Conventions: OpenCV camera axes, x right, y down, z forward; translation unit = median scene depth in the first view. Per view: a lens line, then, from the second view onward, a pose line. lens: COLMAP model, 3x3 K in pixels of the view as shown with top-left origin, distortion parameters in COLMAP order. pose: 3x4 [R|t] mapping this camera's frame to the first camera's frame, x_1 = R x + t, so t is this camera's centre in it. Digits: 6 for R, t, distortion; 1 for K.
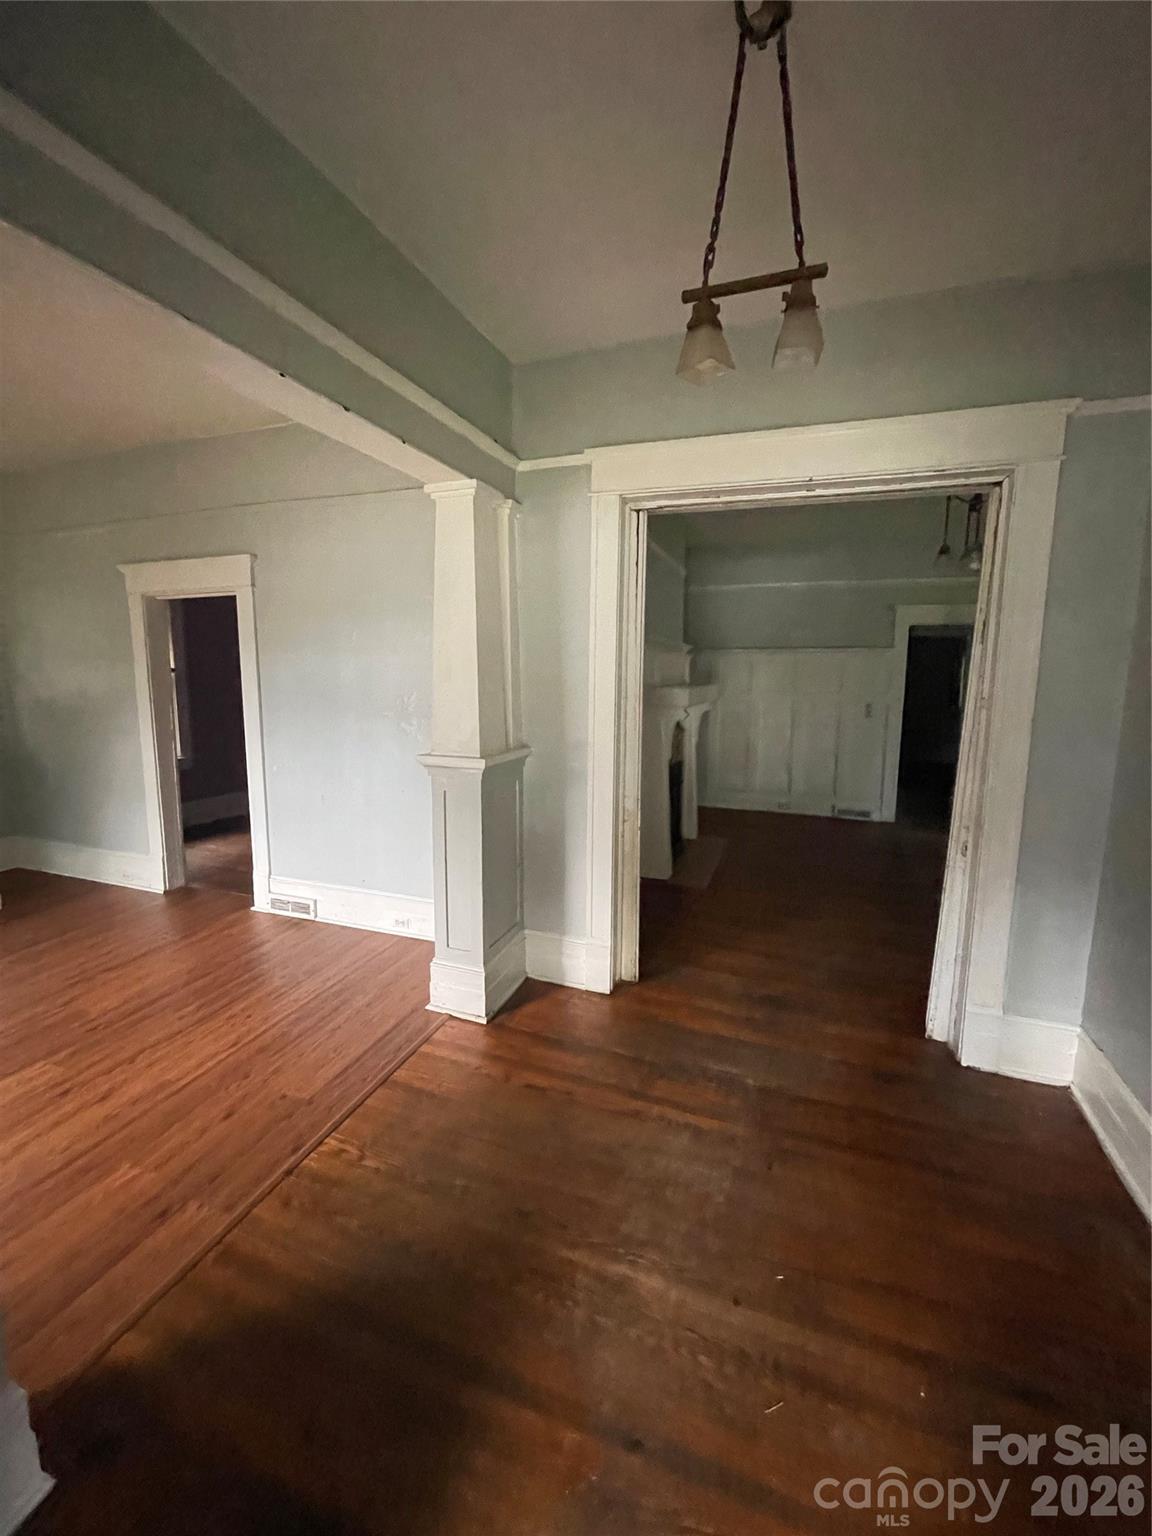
lens RADIAL K [[624.9, 0, 576.2], [0, 624.9, 749.0], [0, 0, 1]] dist [0.000178, 0.000028]
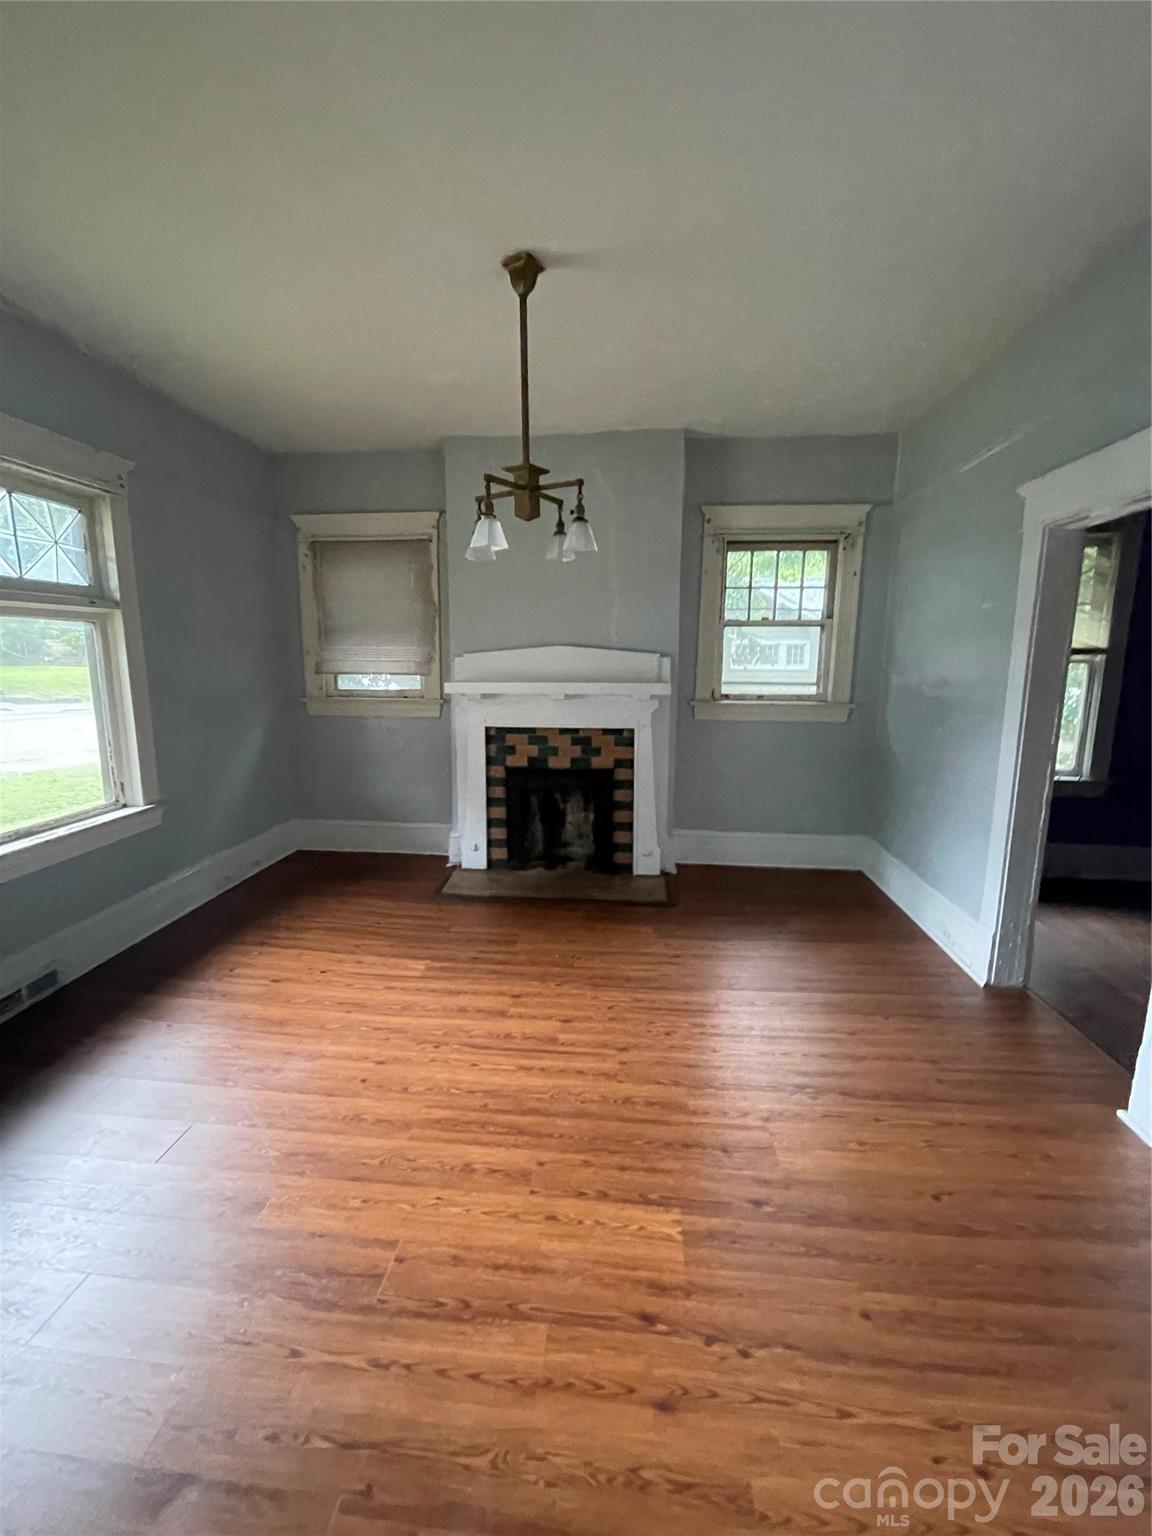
lens RADIAL K [[624.9, 0, 576.2], [0, 624.9, 749.0], [0, 0, 1]] dist [0.000178, 0.000028]
pose [[0.255325, 0.150977, -0.954995, -0.184998], [-0.128430, 0.984276, 0.121269, -0.043840], [0.958288, 0.091687, 0.270700, 0.402169]]
